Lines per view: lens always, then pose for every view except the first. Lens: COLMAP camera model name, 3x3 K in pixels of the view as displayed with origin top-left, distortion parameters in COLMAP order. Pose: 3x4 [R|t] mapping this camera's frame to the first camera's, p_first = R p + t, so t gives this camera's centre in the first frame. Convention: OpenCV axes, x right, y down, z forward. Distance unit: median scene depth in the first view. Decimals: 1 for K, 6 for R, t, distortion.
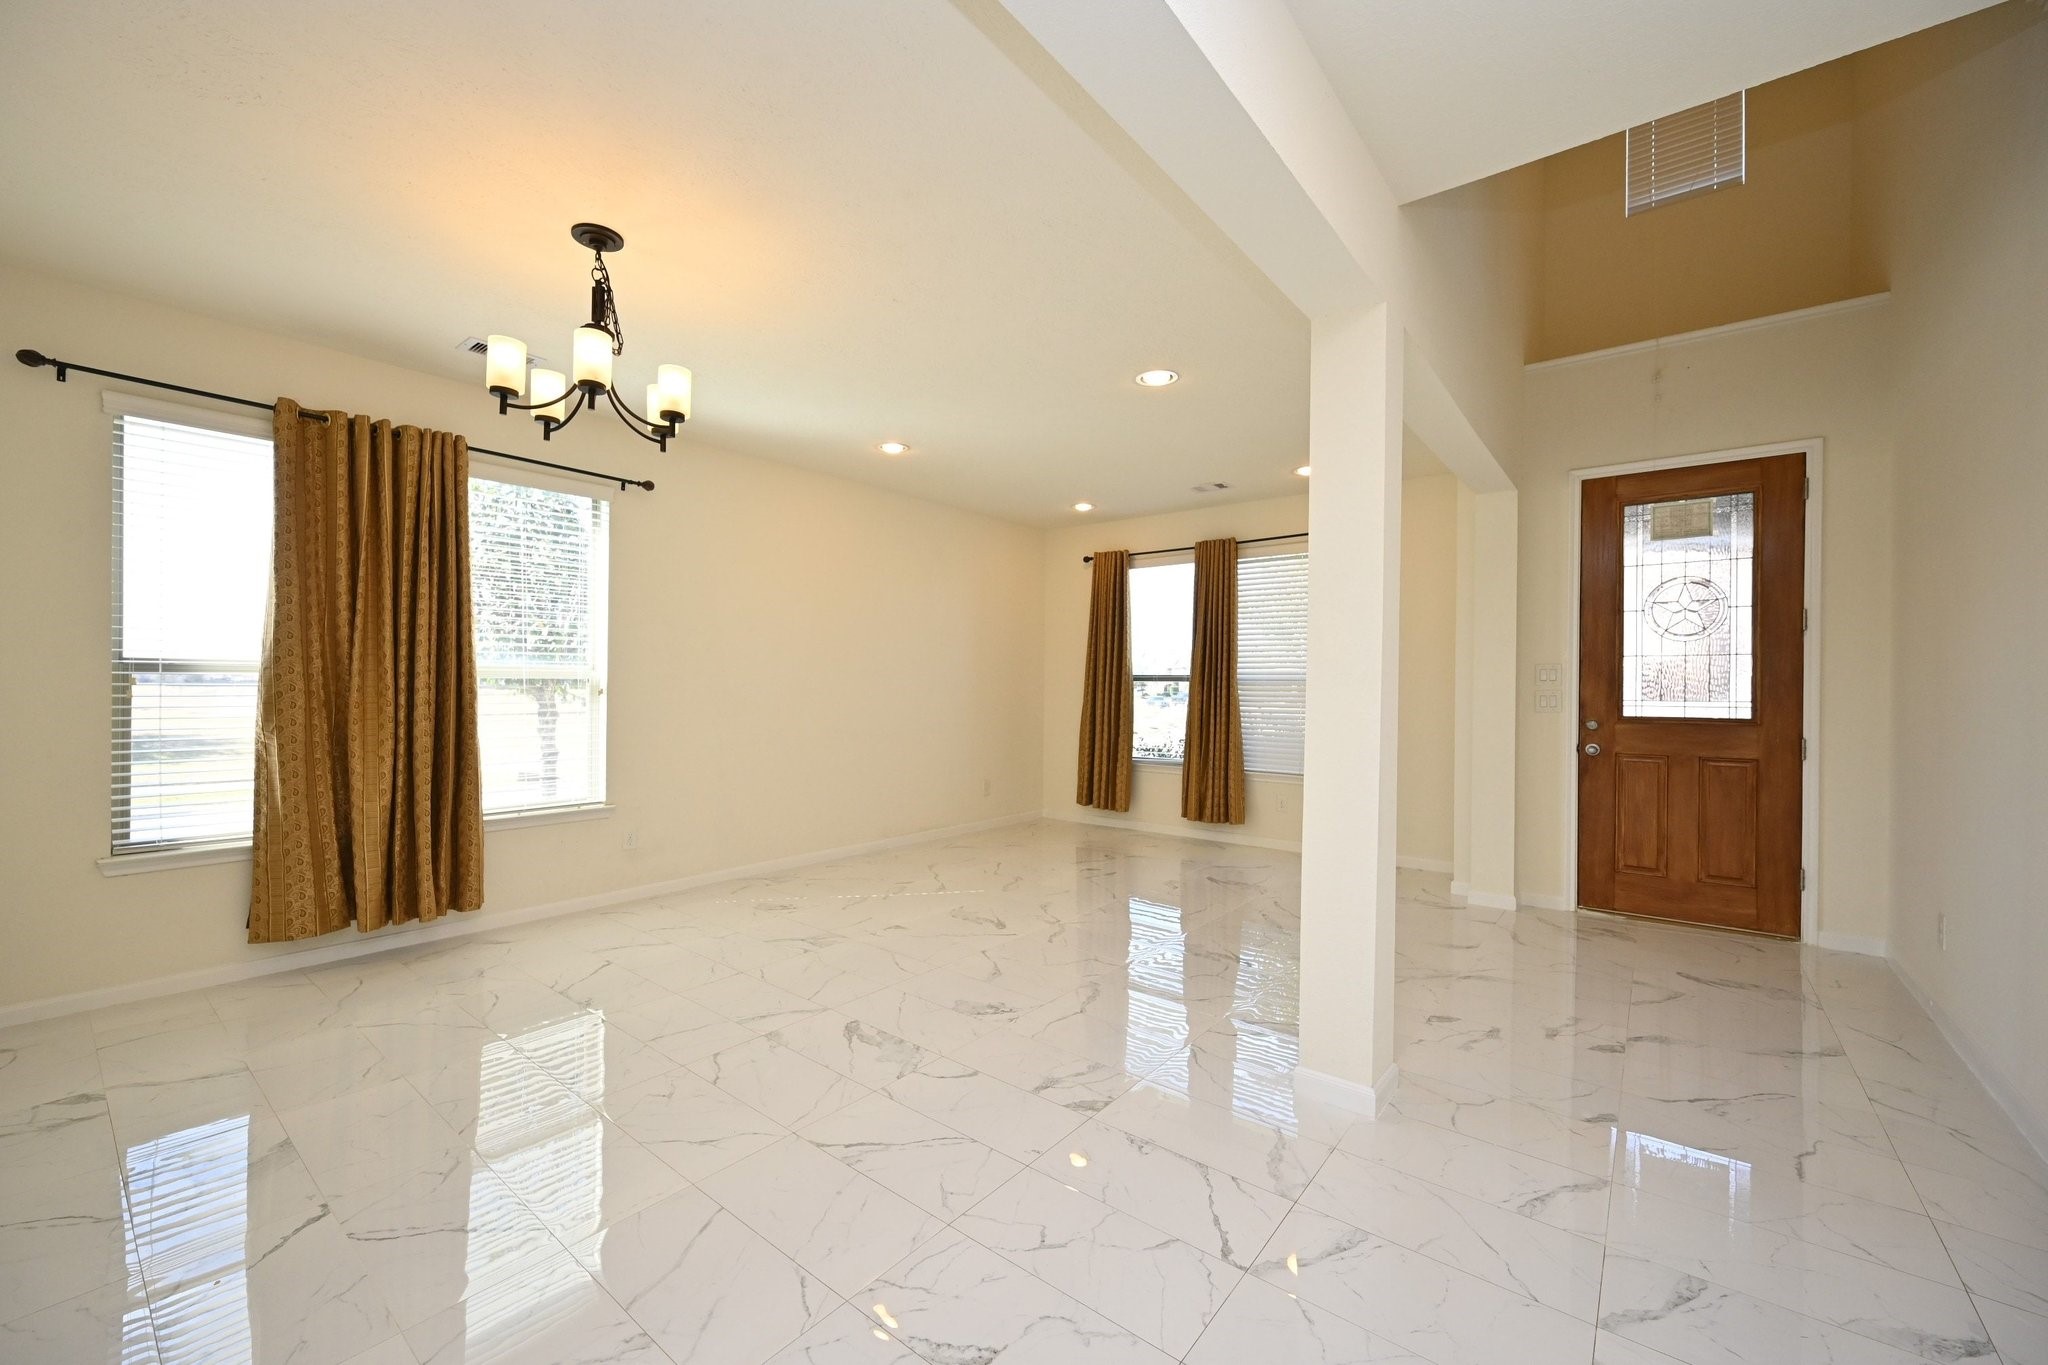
lens RADIAL K [[803.3, 0, 1015.8], [0, 803.3, 686.2], [0, 0, 1]] dist [0.000882, 0.000426]
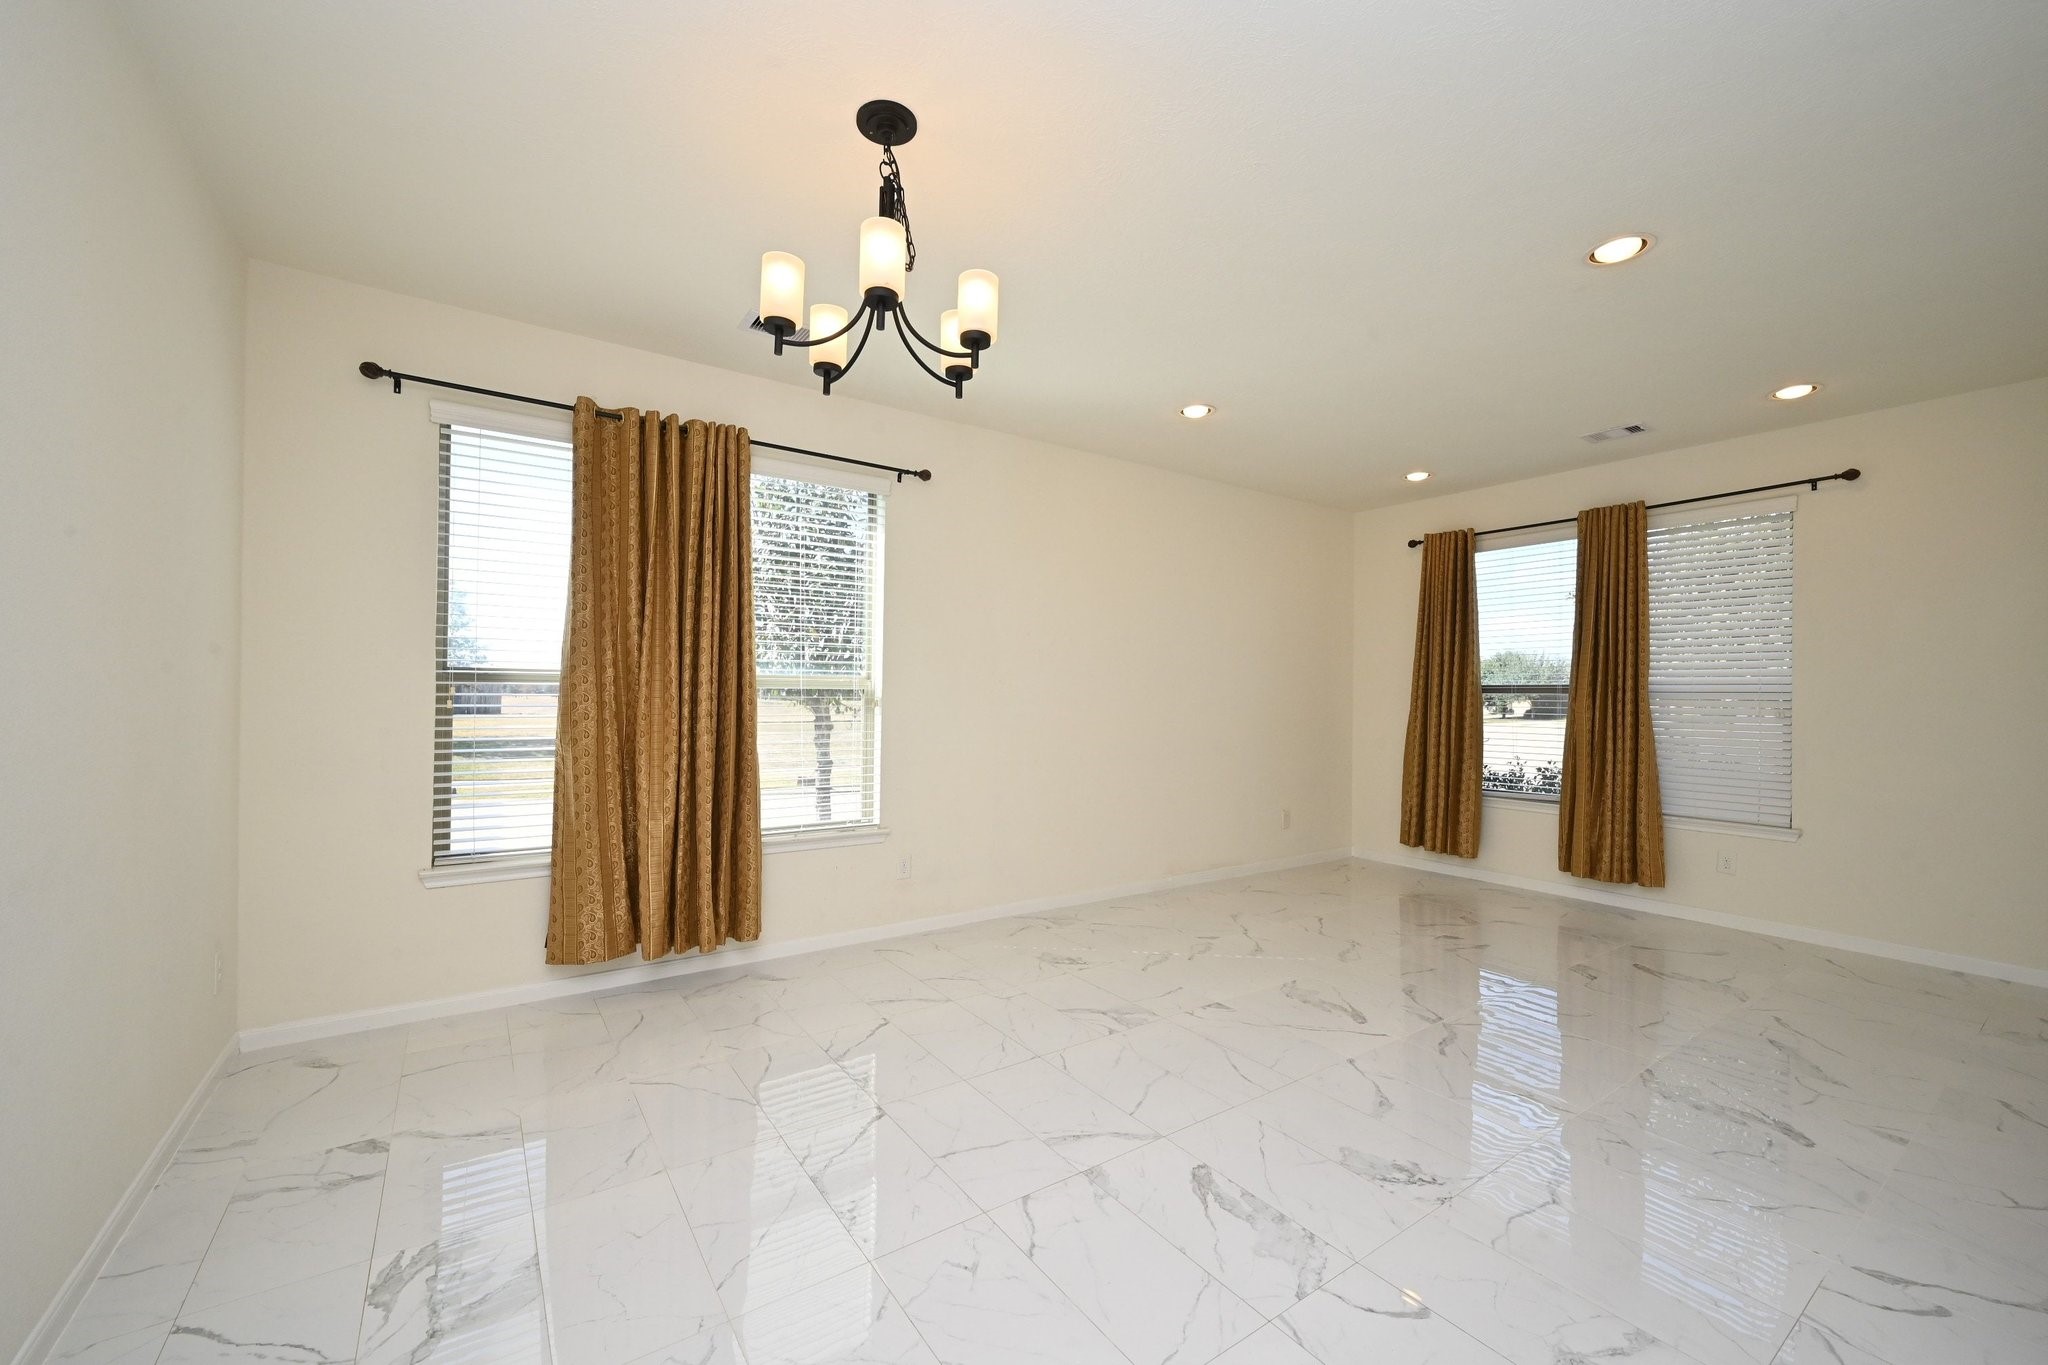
lens RADIAL K [[803.3, 0, 1022.0], [0, 803.3, 684.6], [0, 0, 1]] dist [0.000882, 0.000426]
pose [[0.959862, -0.001646, -0.280468, -0.128220], [-0.003136, 0.999857, -0.016599, 0.000142], [0.280455, 0.016812, 0.959720, 0.216012]]
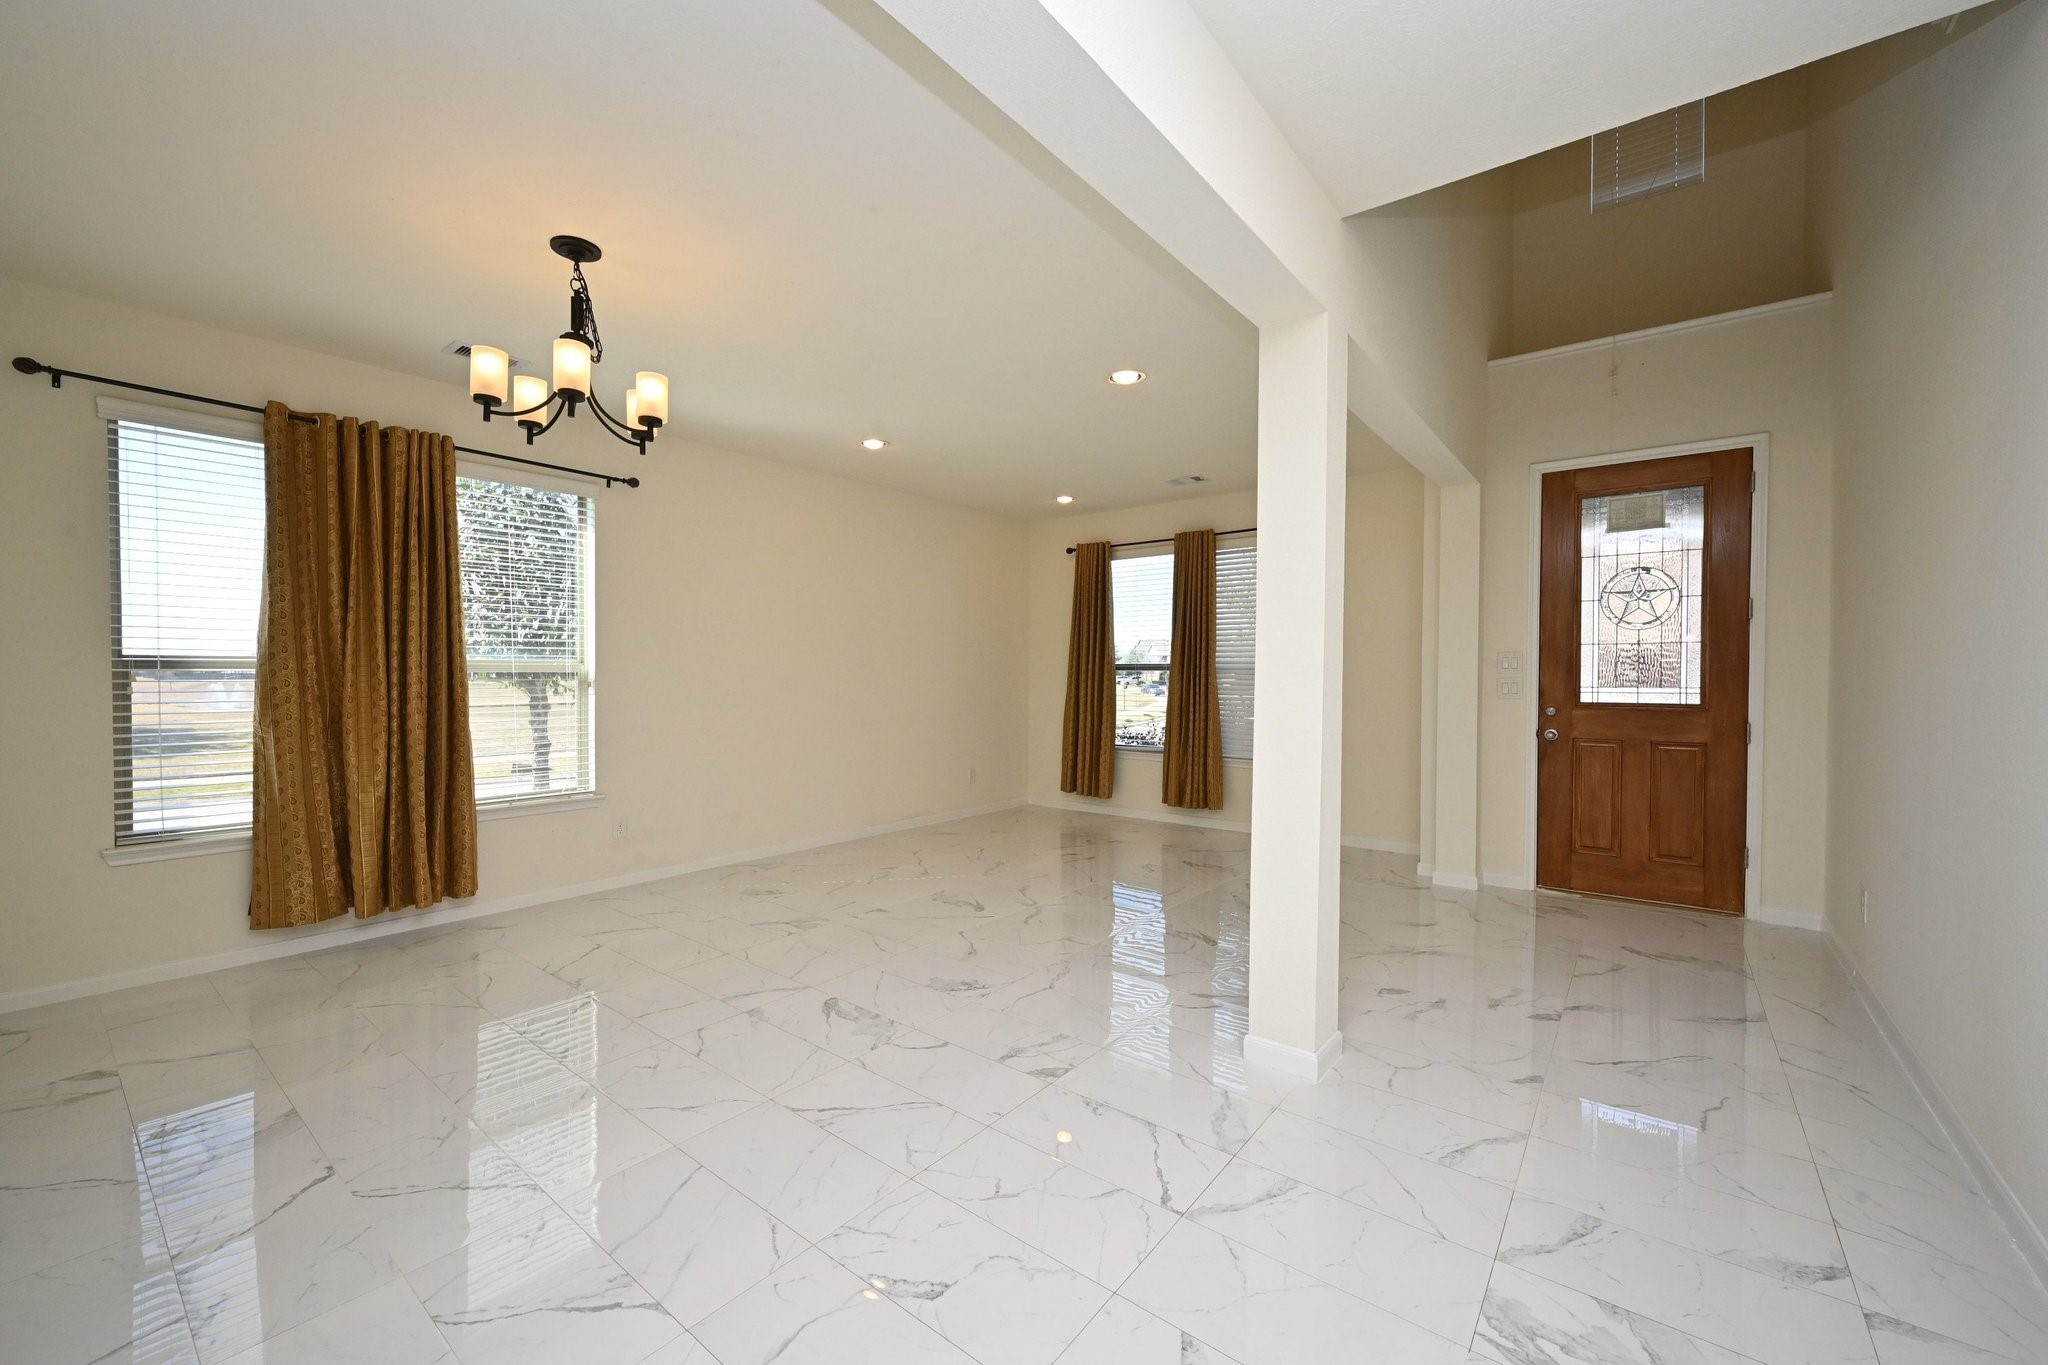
lens RADIAL K [[803.3, 0, 1018.2], [0, 803.3, 686.6], [0, 0, 1]] dist [0.000882, 0.000426]
pose [[0.999956, -0.006024, 0.007125, 0.029685], [0.005917, 0.999870, 0.014989, -0.003402], [-0.007215, -0.014946, 0.999862, -0.037459]]
